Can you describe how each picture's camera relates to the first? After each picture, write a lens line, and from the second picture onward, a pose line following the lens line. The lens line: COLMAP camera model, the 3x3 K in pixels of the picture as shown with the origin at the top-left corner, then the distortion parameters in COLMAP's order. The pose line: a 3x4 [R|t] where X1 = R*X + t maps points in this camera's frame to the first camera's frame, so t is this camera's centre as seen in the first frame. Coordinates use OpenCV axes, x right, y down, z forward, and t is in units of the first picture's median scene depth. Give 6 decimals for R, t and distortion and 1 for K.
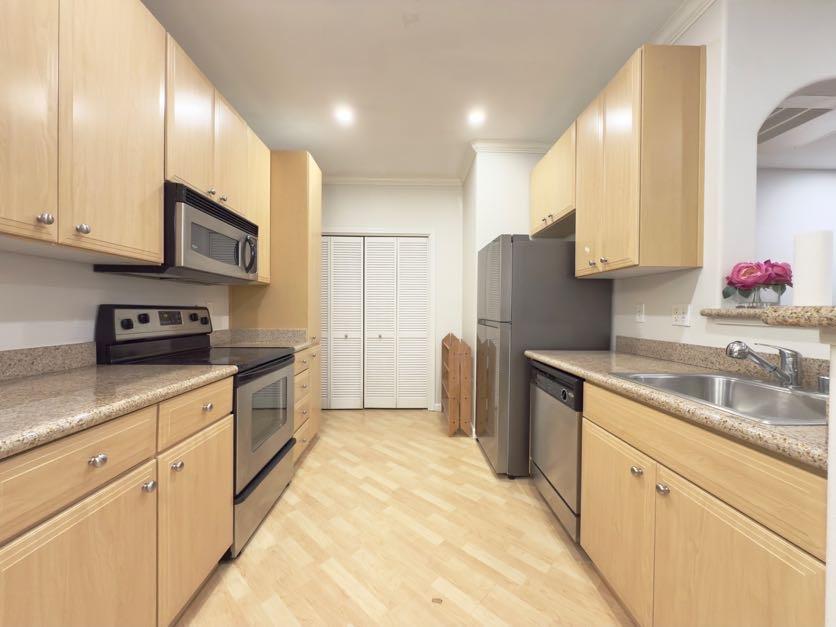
lens RADIAL K [[333.3, 0, 421.4], [0, 333.3, 313.5], [0, 0, 1]] dist [0.001312, 0.000036]
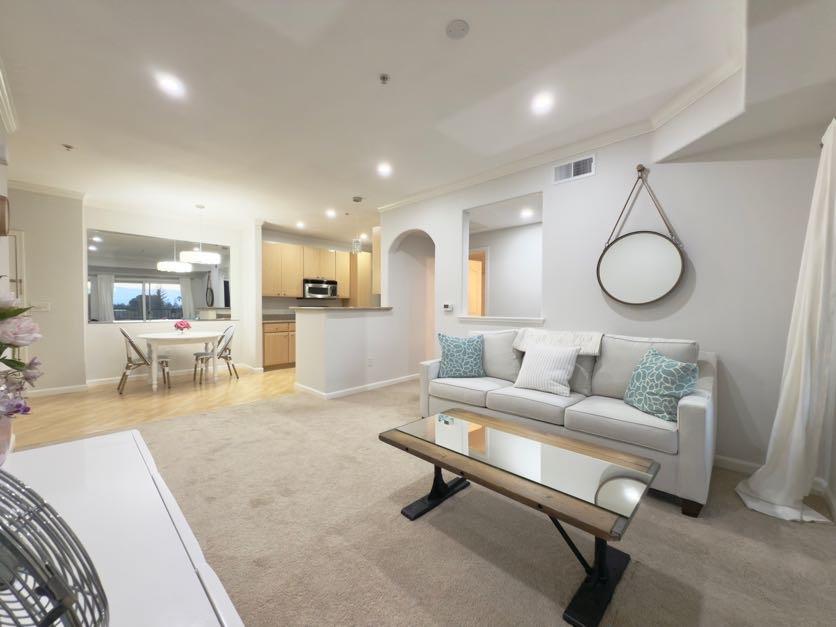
lens RADIAL K [[333.3, 0, 414.8], [0, 333.3, 314.5], [0, 0, 1]] dist [0.001312, 0.000036]
pose [[0.694162, 0.015499, -0.719652, 3.124417], [-0.006369, 0.999861, 0.015390, 0.005990], [0.719791, -0.006100, 0.694164, -0.936313]]
